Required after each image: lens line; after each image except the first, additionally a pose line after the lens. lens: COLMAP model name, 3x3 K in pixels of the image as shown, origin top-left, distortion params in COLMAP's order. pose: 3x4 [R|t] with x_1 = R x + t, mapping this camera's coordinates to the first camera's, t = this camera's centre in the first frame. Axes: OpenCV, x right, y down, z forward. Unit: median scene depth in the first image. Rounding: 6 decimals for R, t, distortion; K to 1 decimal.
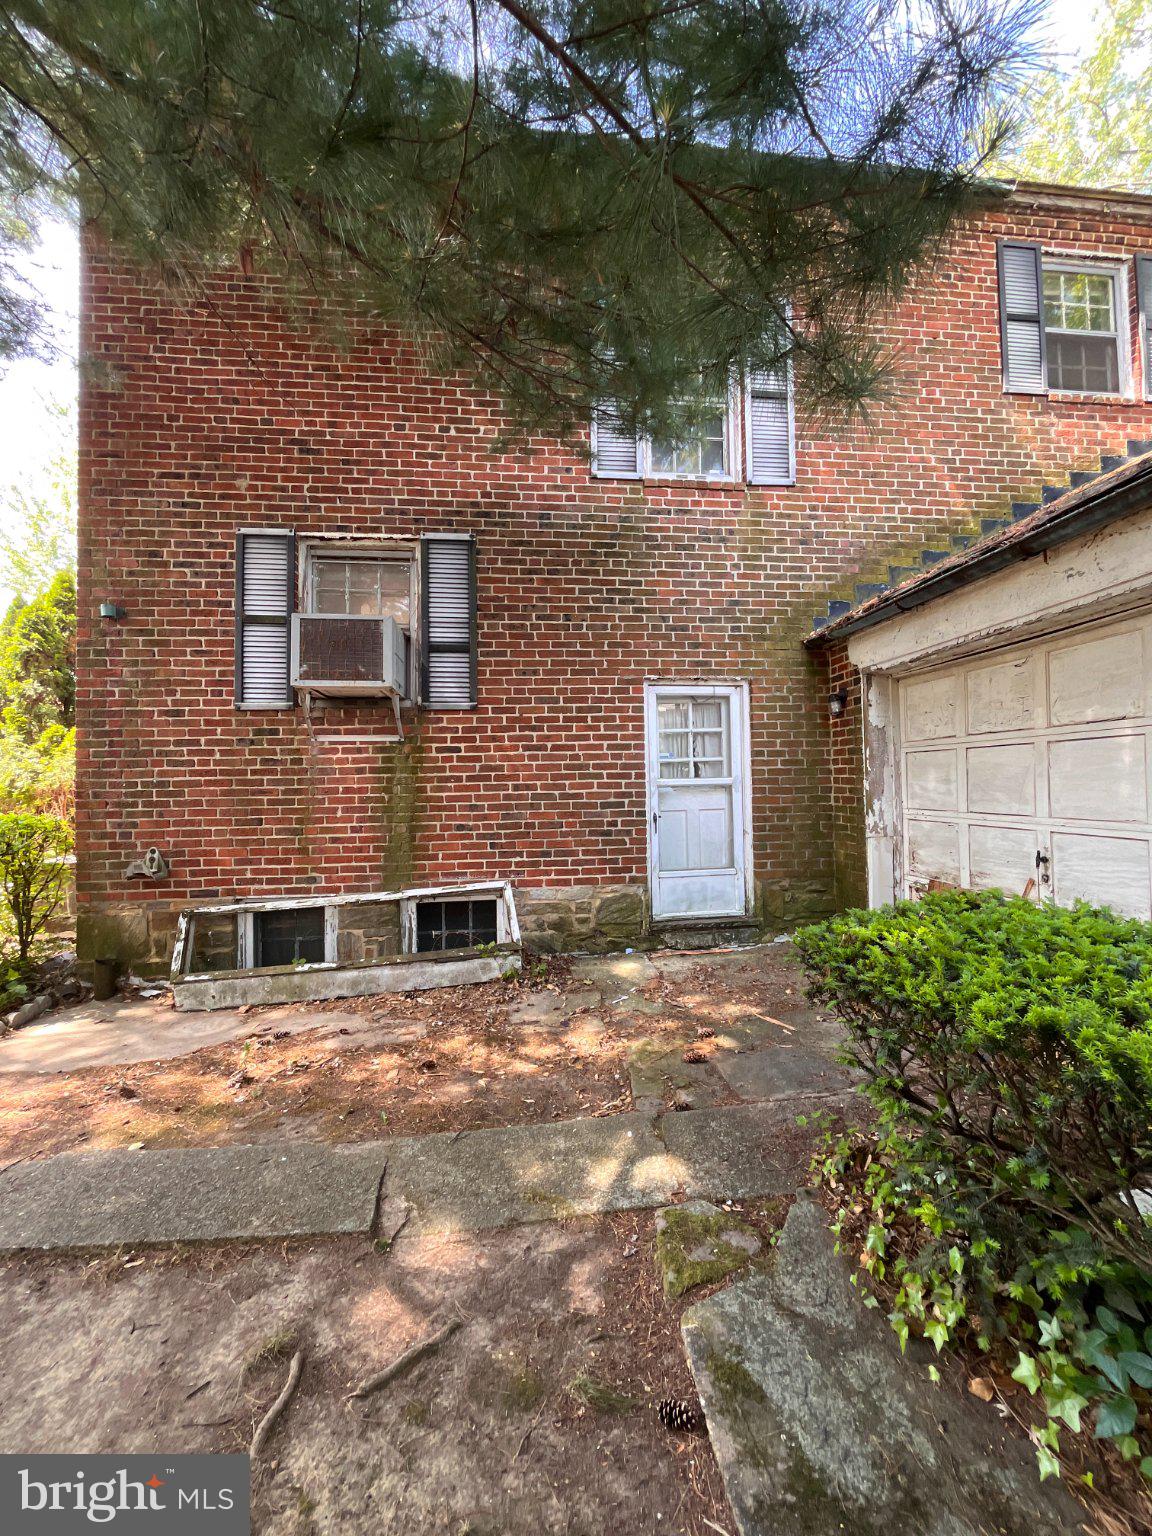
lens RADIAL K [[615.8, 0, 576.5], [0, 615.8, 769.0], [0, 0, 1]] dist [-0.001796, -0.000157]
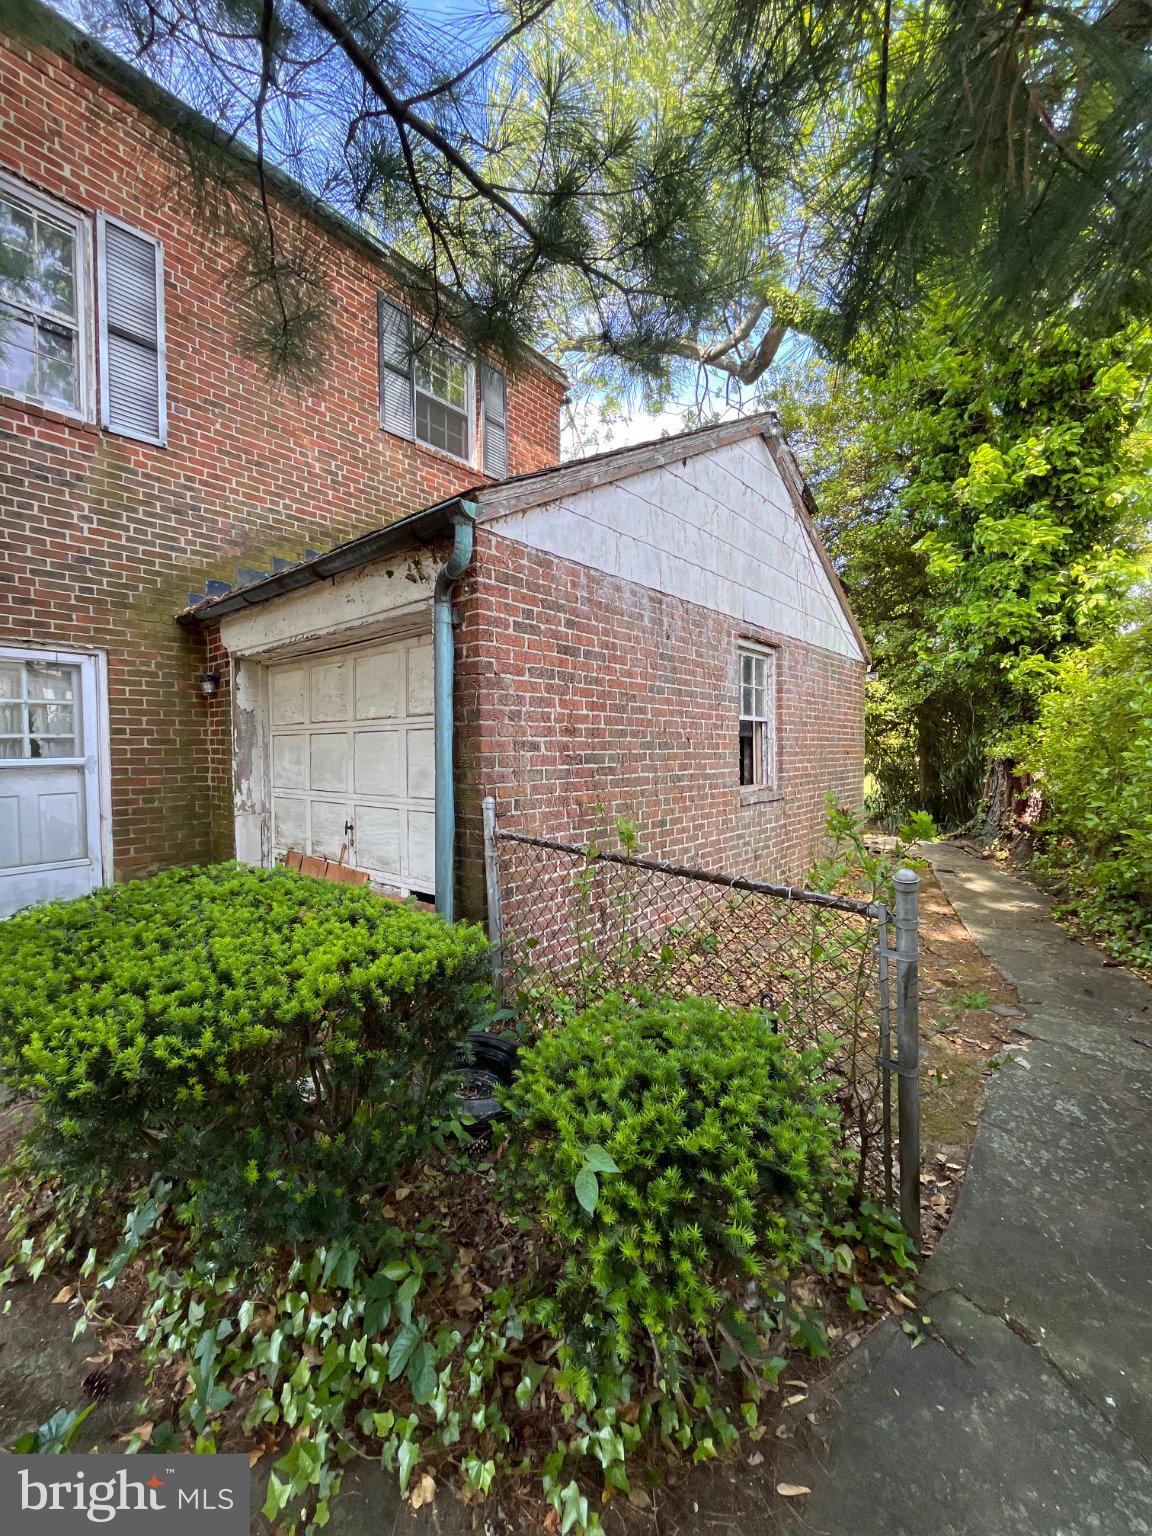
lens RADIAL K [[615.8, 0, 572.8], [0, 615.8, 767.0], [0, 0, 1]] dist [-0.001796, -0.000157]
pose [[0.732118, -0.010395, 0.681098, 0.178730], [-0.020092, 0.999119, 0.036846, -0.021058], [-0.680881, -0.040661, 0.731265, -0.147736]]
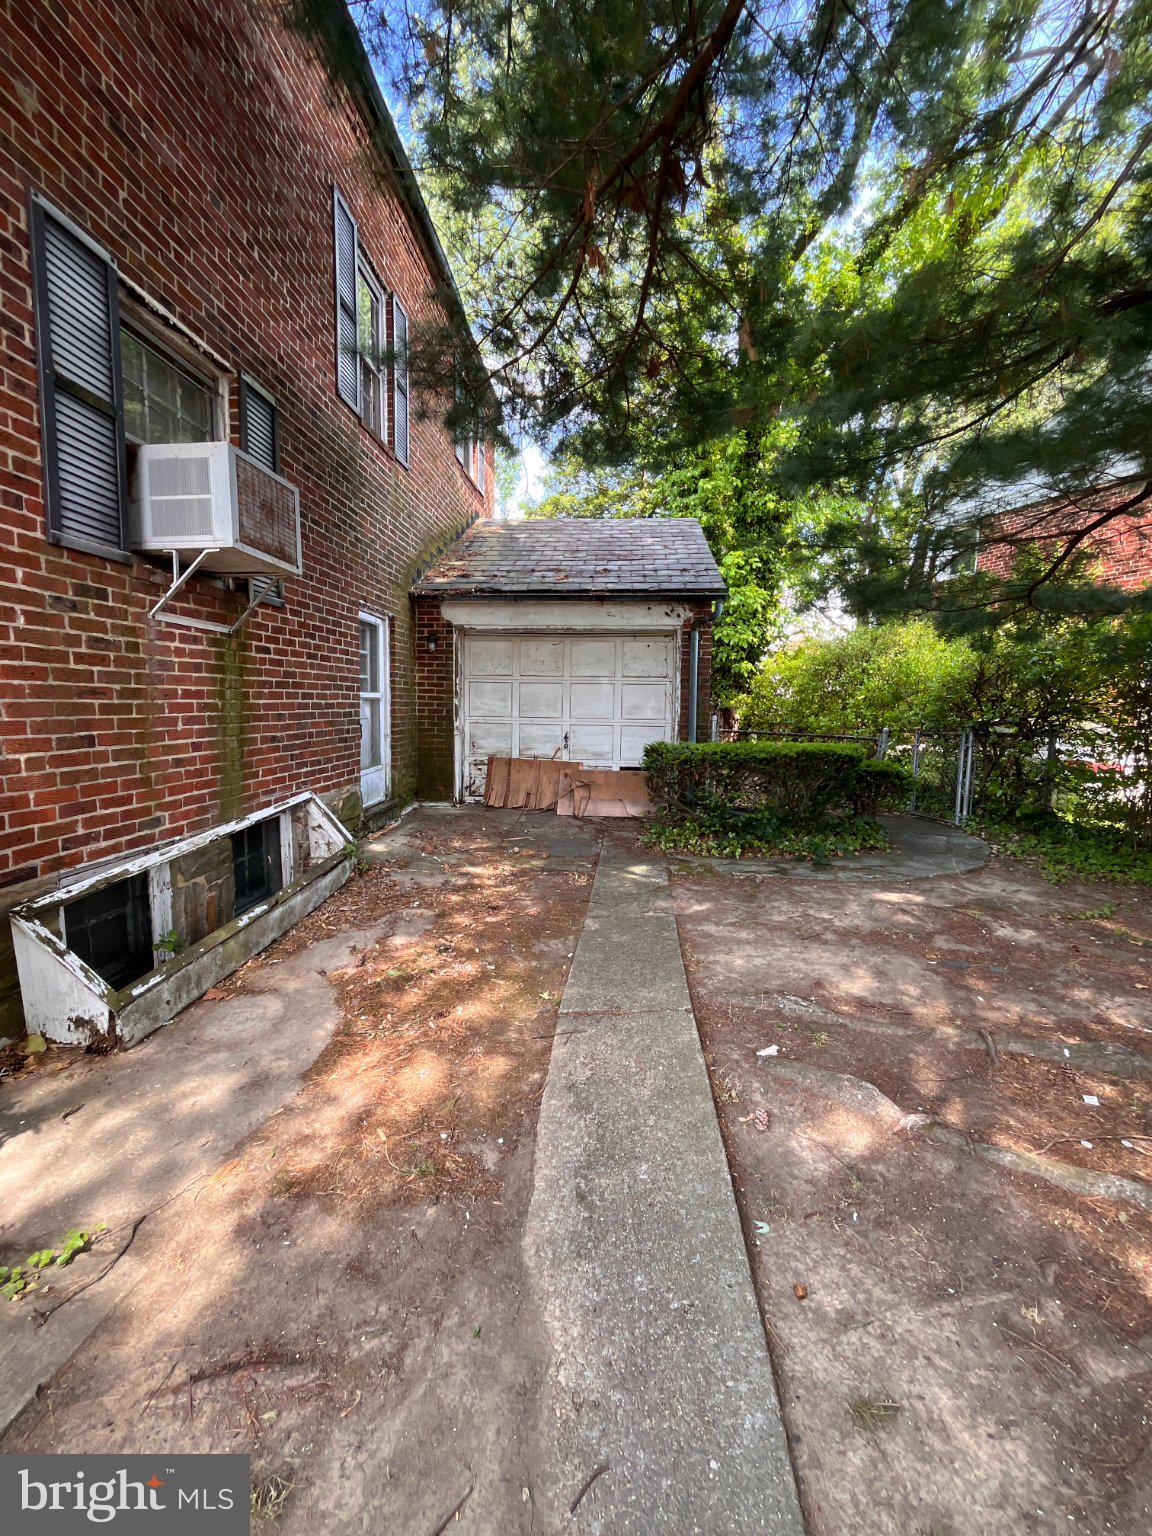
lens RADIAL K [[615.8, 0, 567.9], [0, 615.8, 763.7], [0, 0, 1]] dist [-0.001796, -0.000157]
pose [[0.197655, -0.078589, 0.977116, -0.993039], [-0.043973, 0.995067, 0.088927, 0.032271], [-0.979285, -0.060543, 0.193224, 0.408805]]
